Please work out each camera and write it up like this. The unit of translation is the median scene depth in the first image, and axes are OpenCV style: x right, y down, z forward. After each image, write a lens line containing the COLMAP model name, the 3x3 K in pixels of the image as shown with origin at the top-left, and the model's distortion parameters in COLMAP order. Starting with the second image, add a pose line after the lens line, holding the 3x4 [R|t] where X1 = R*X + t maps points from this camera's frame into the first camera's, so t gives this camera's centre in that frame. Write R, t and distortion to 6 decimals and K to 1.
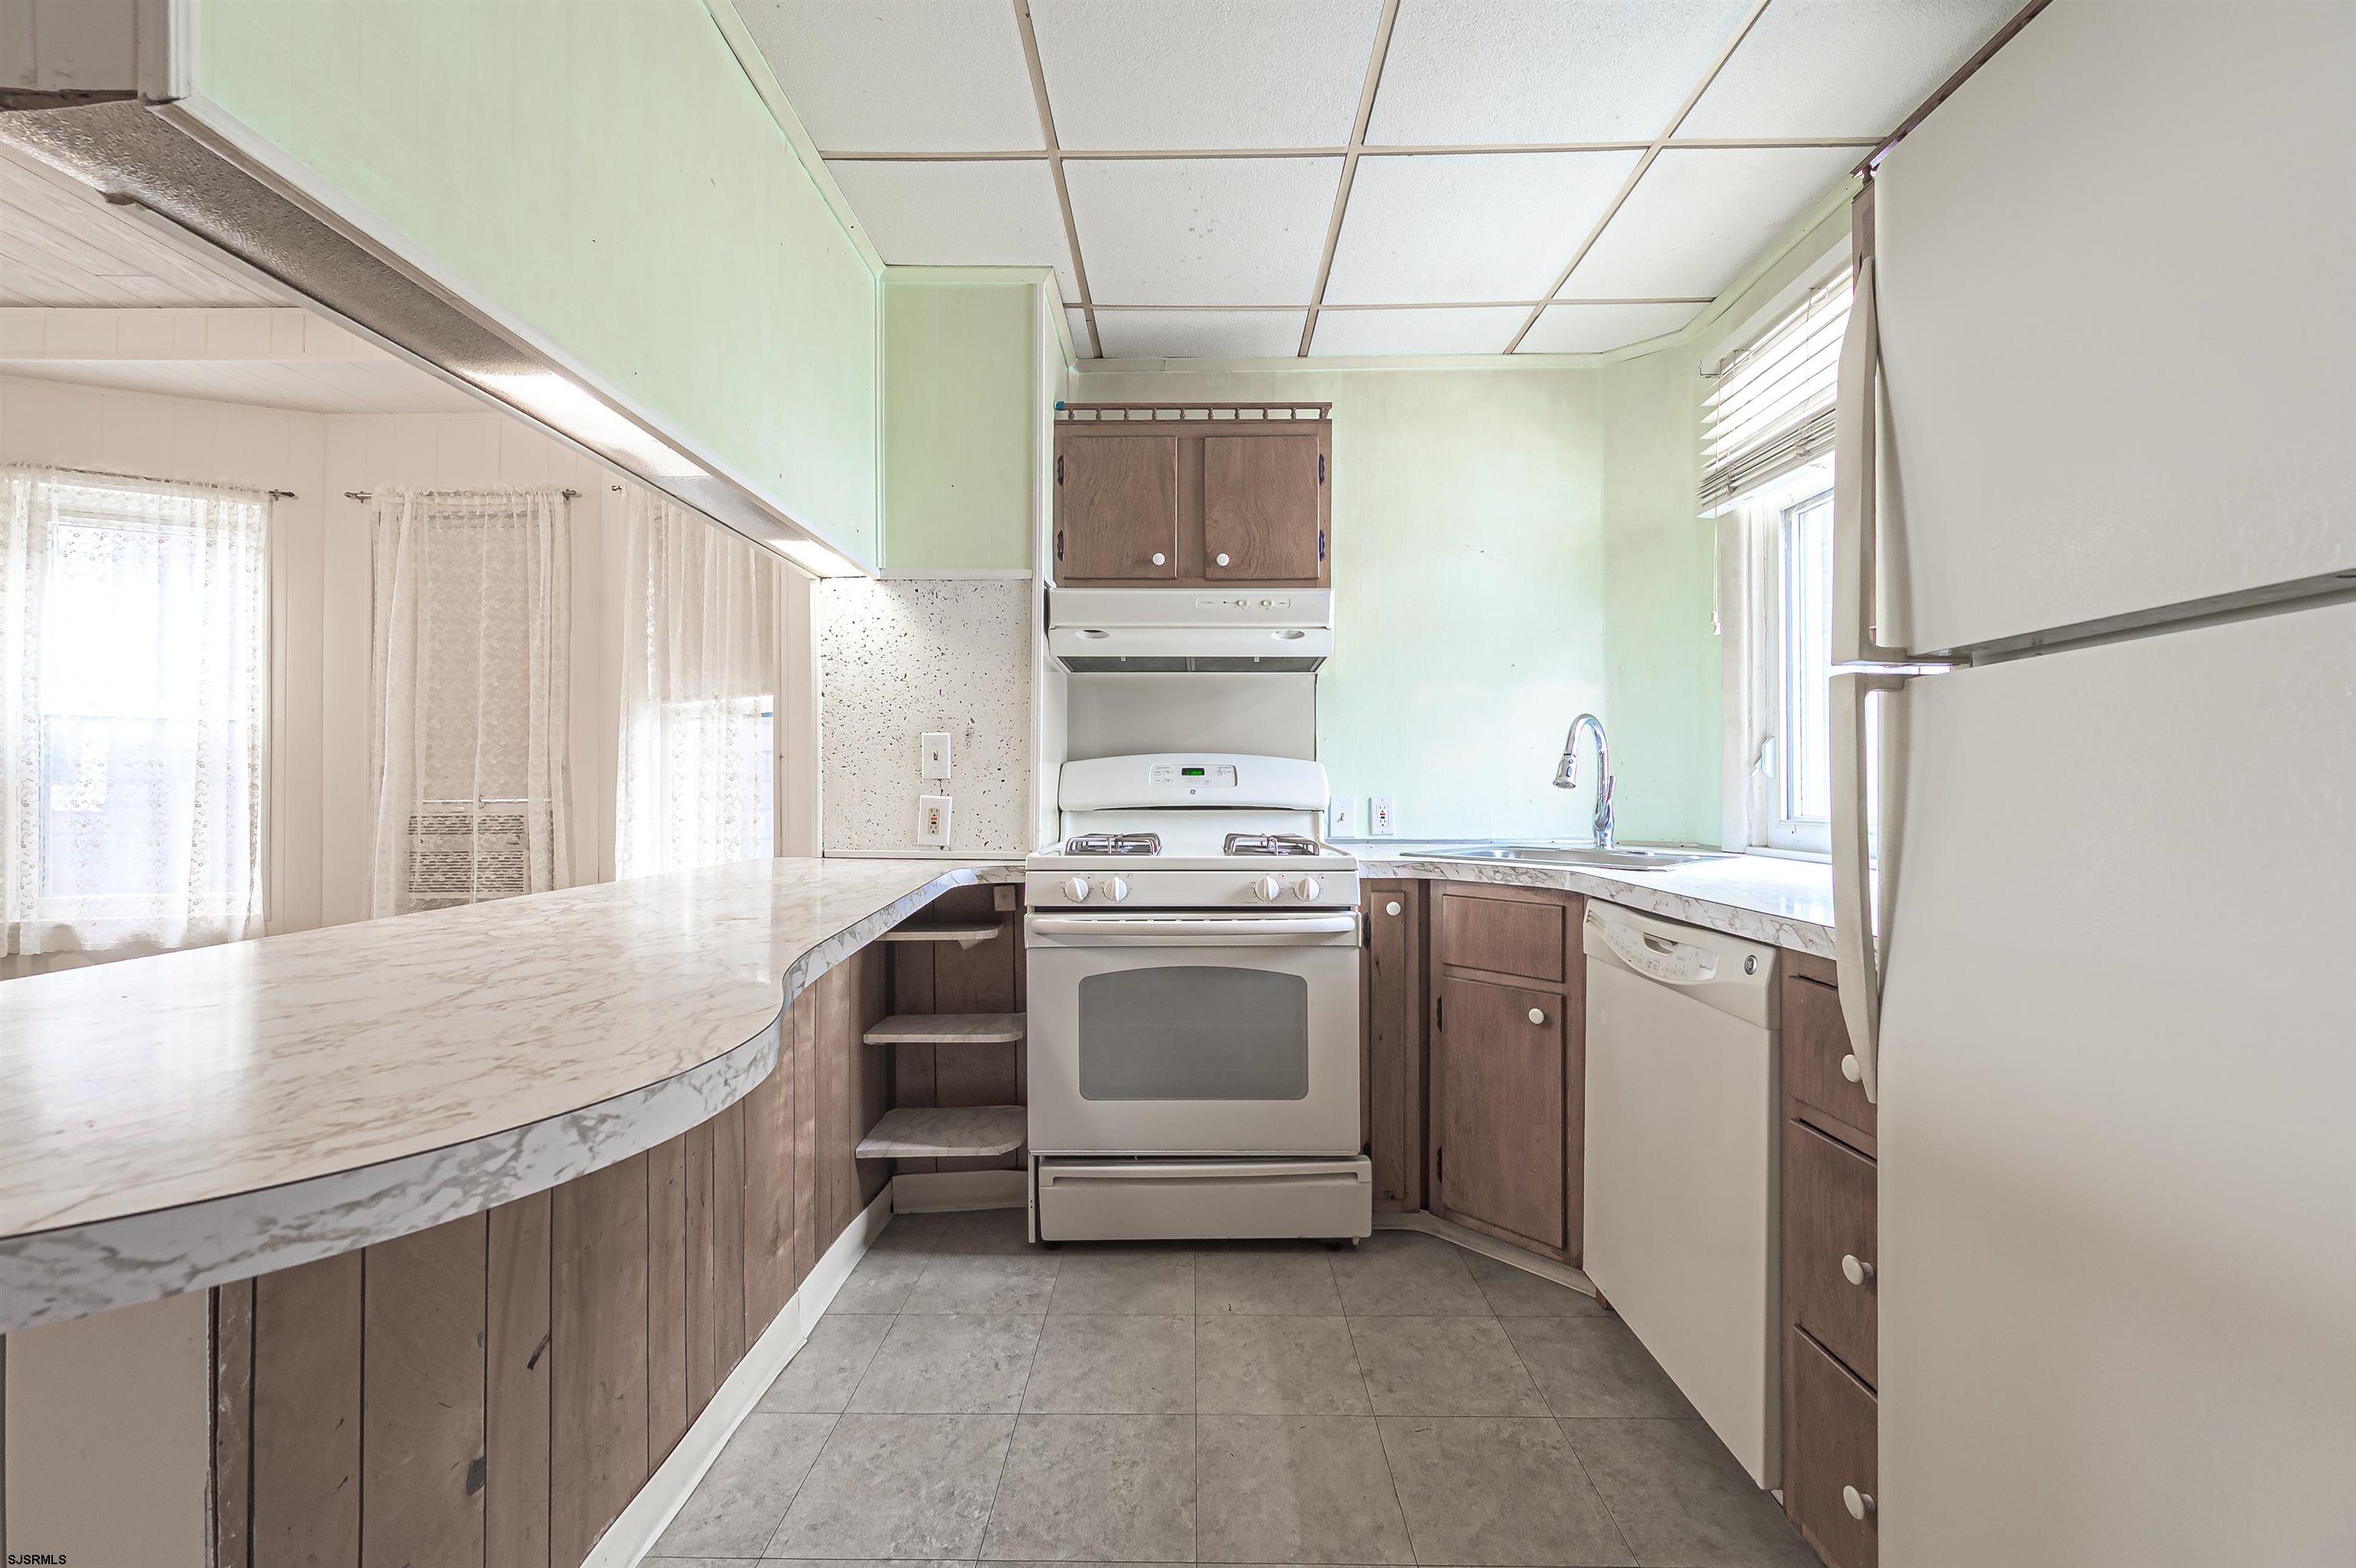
lens RADIAL K [[935.3, 0, 1160.7], [0, 935.3, 787.8], [0, 0, 1]] dist [-0.000989, 0.000144]
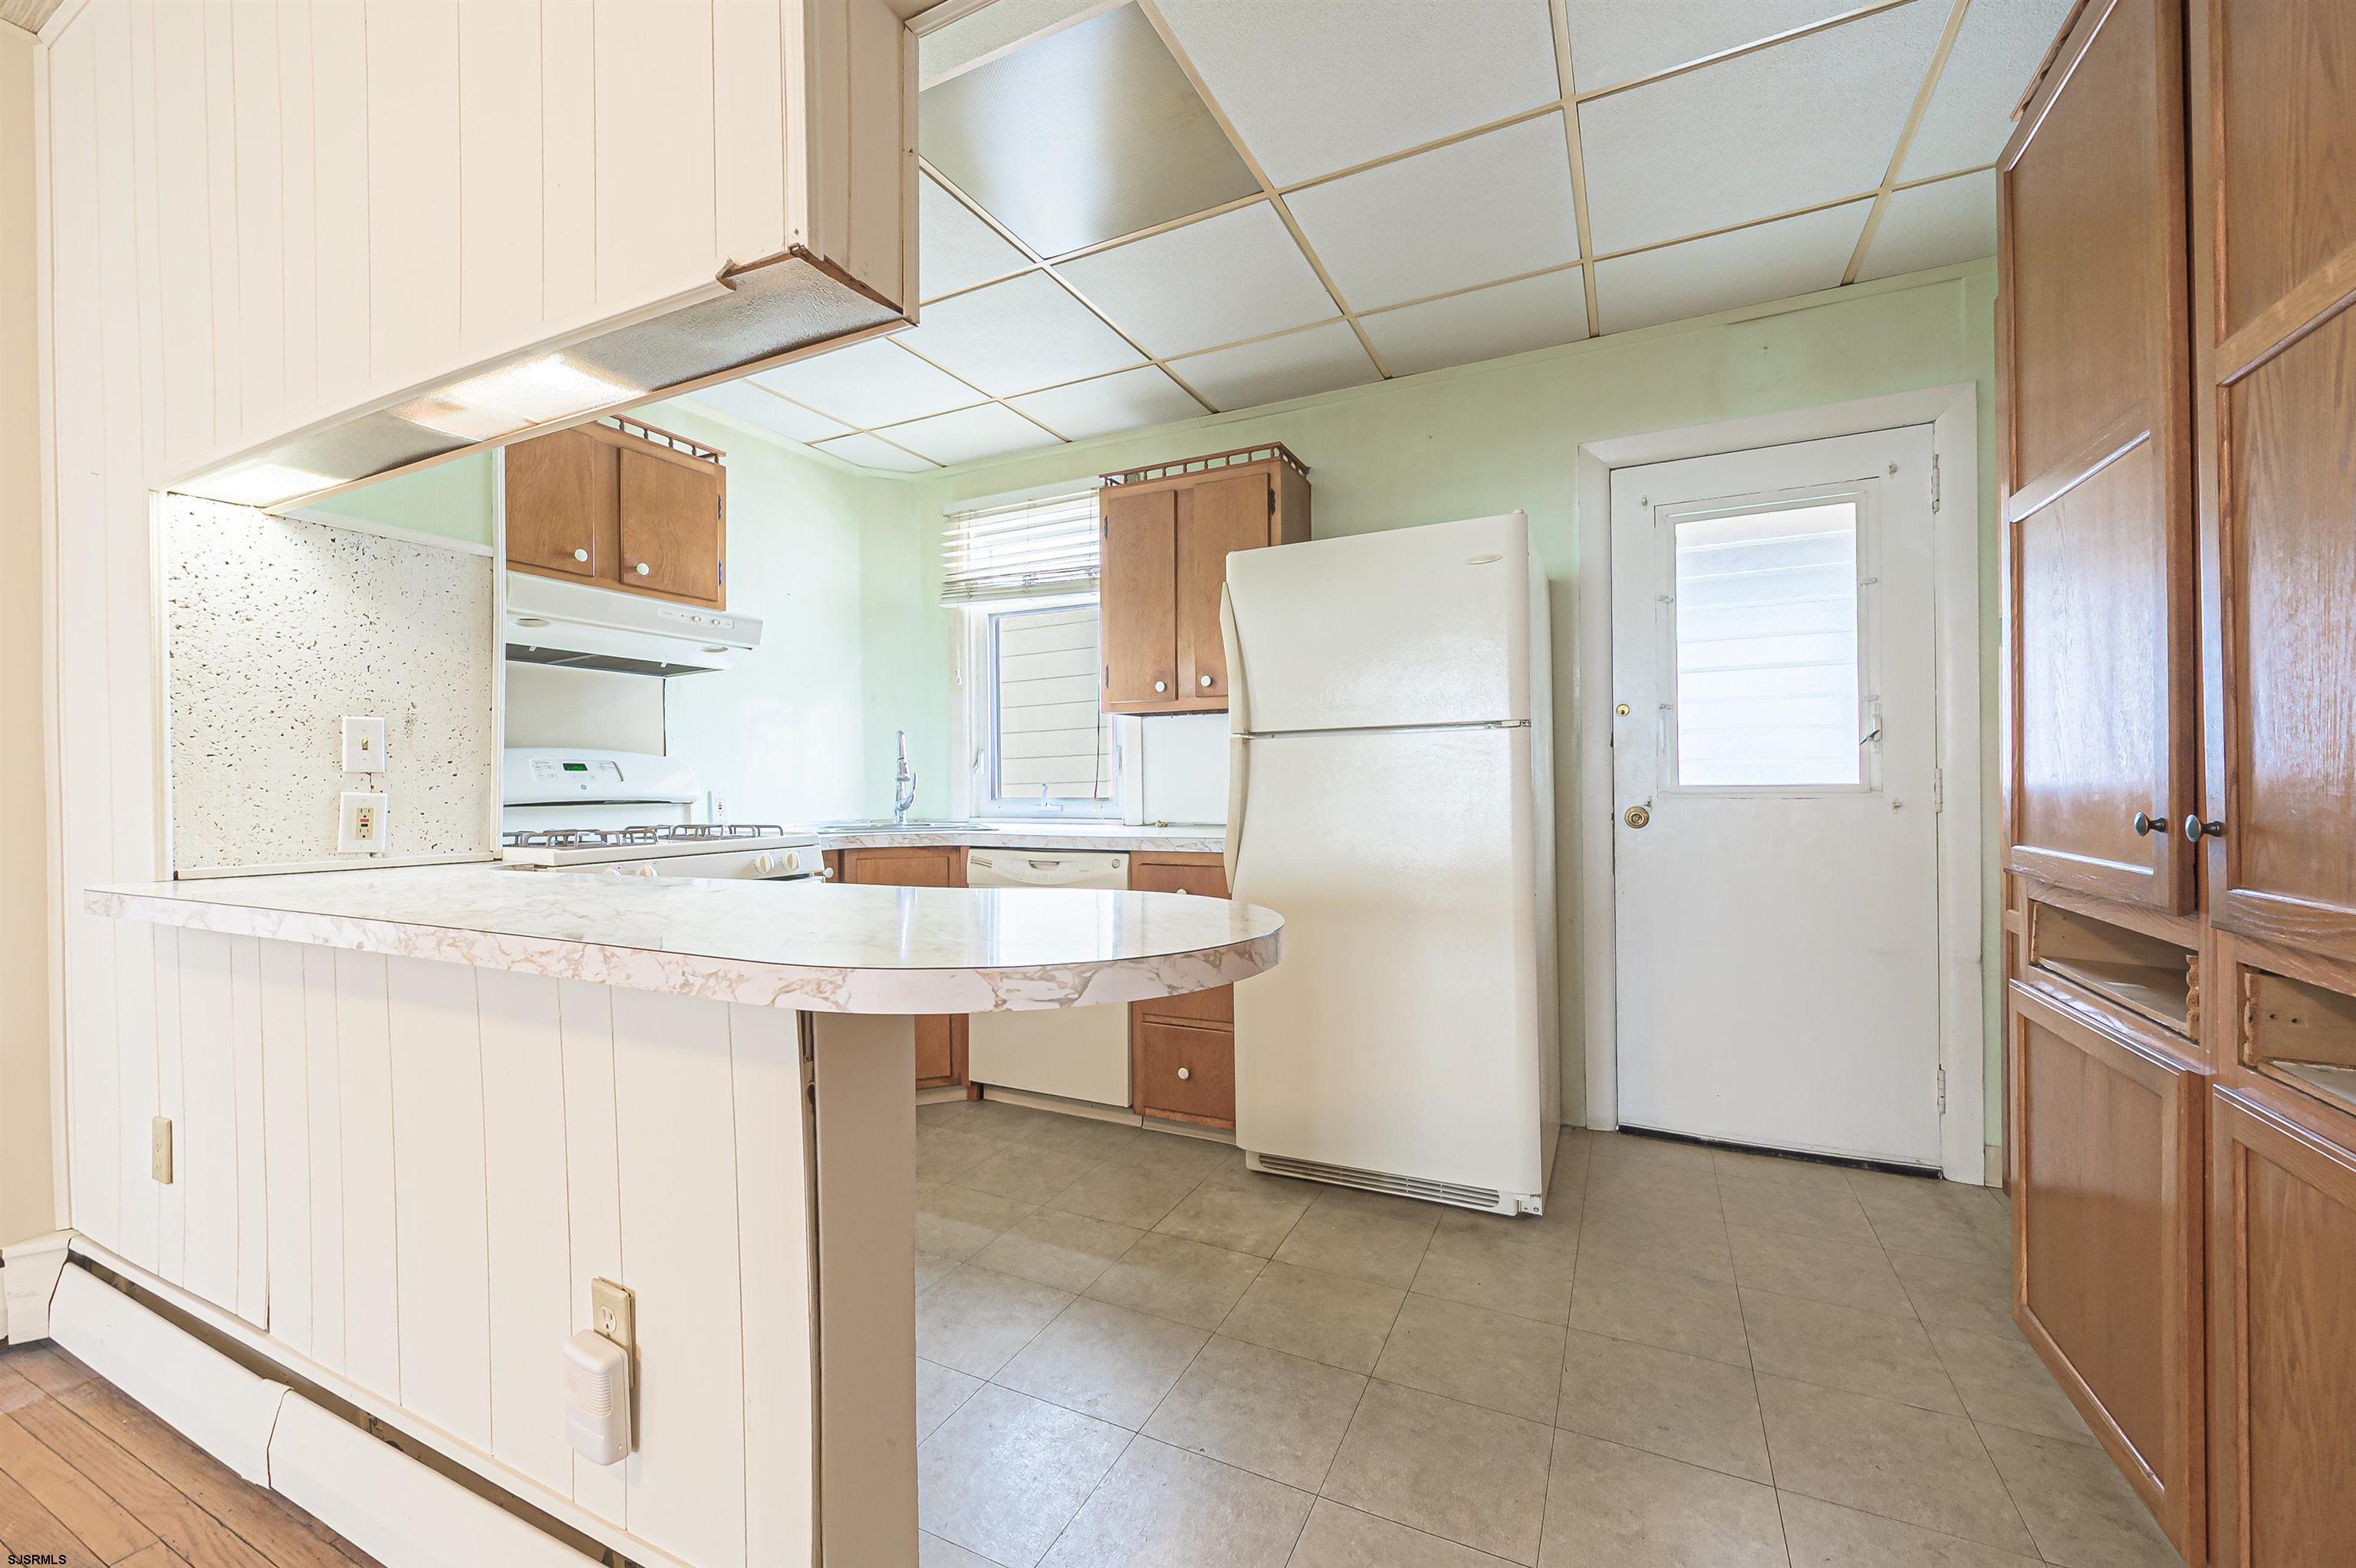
lens RADIAL K [[935.3, 0, 1183.4], [0, 935.3, 793.2], [0, 0, 1]] dist [-0.000989, 0.000144]
pose [[0.421893, -0.013294, 0.906548, -0.642851], [0.007111, 0.999910, 0.011354, 0.004355], [-0.906618, 0.001657, 0.421950, -0.010787]]
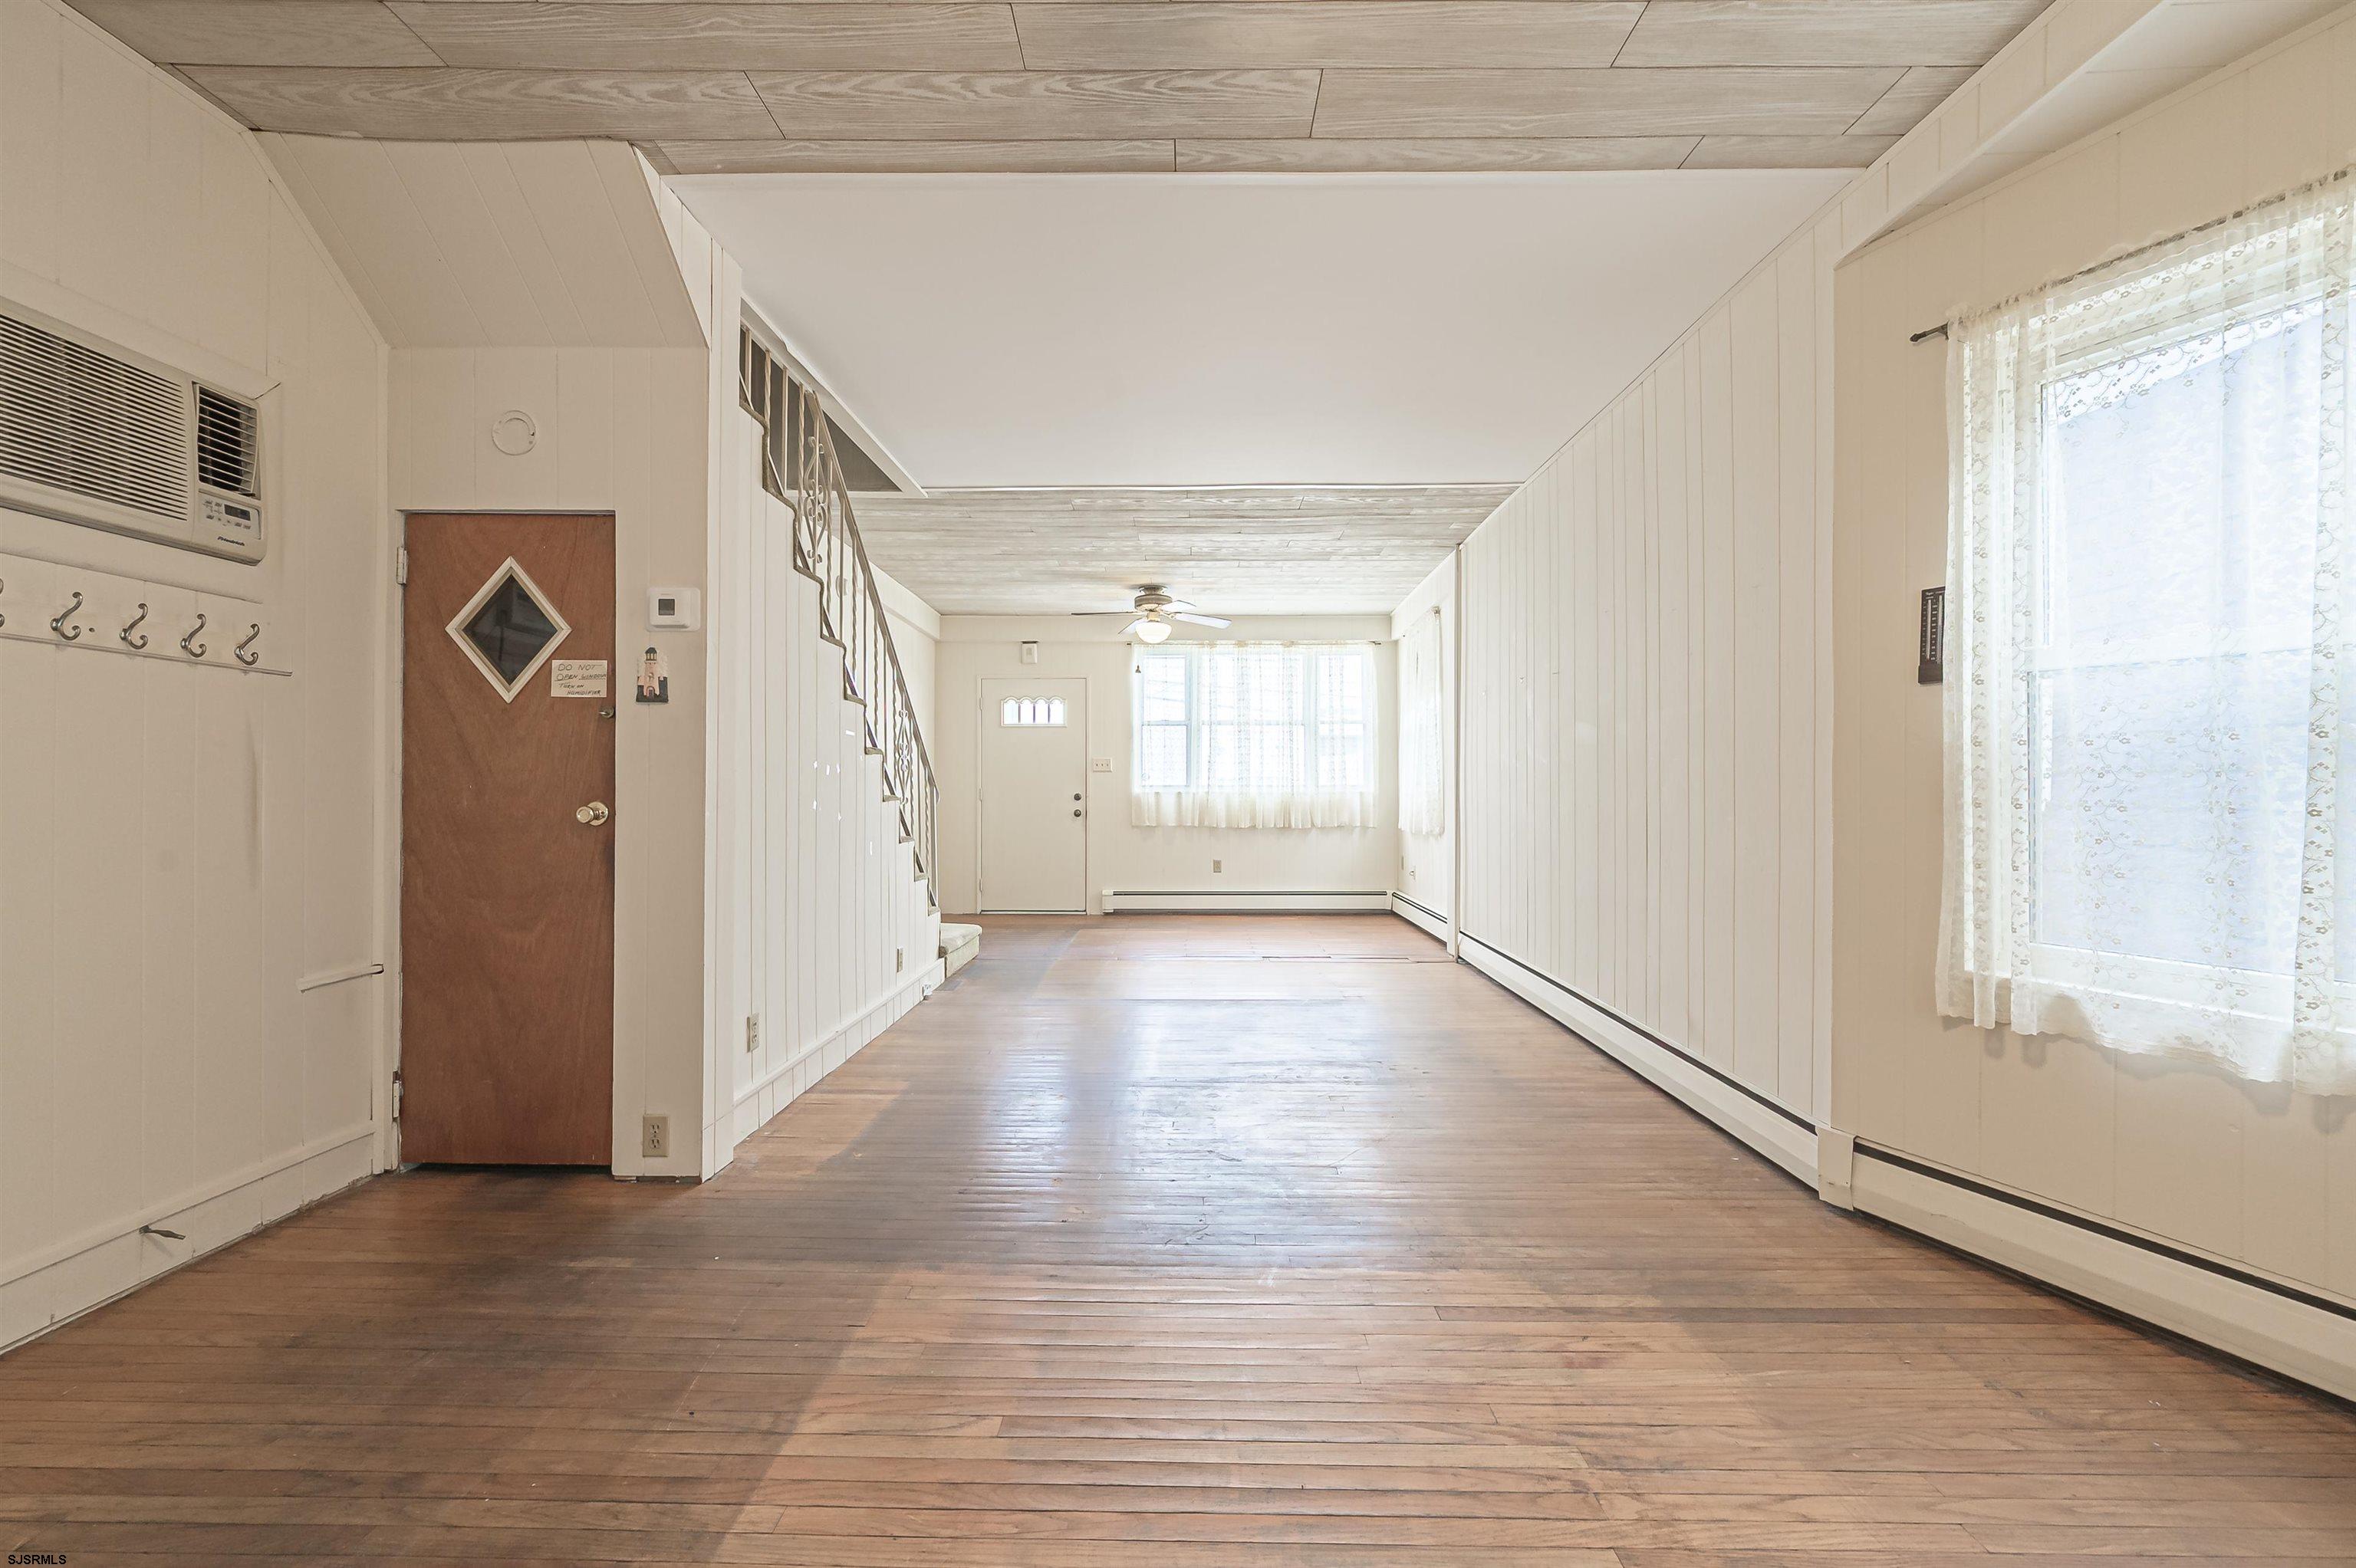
lens RADIAL K [[935.3, 0, 1169.6], [0, 935.3, 791.4], [0, 0, 1]] dist [-0.000989, 0.000144]
pose [[-0.005119, 0.002110, -0.999985, -0.664167], [0.006699, 0.999975, 0.002076, 0.003277], [0.999964, -0.006688, -0.005133, 0.487016]]
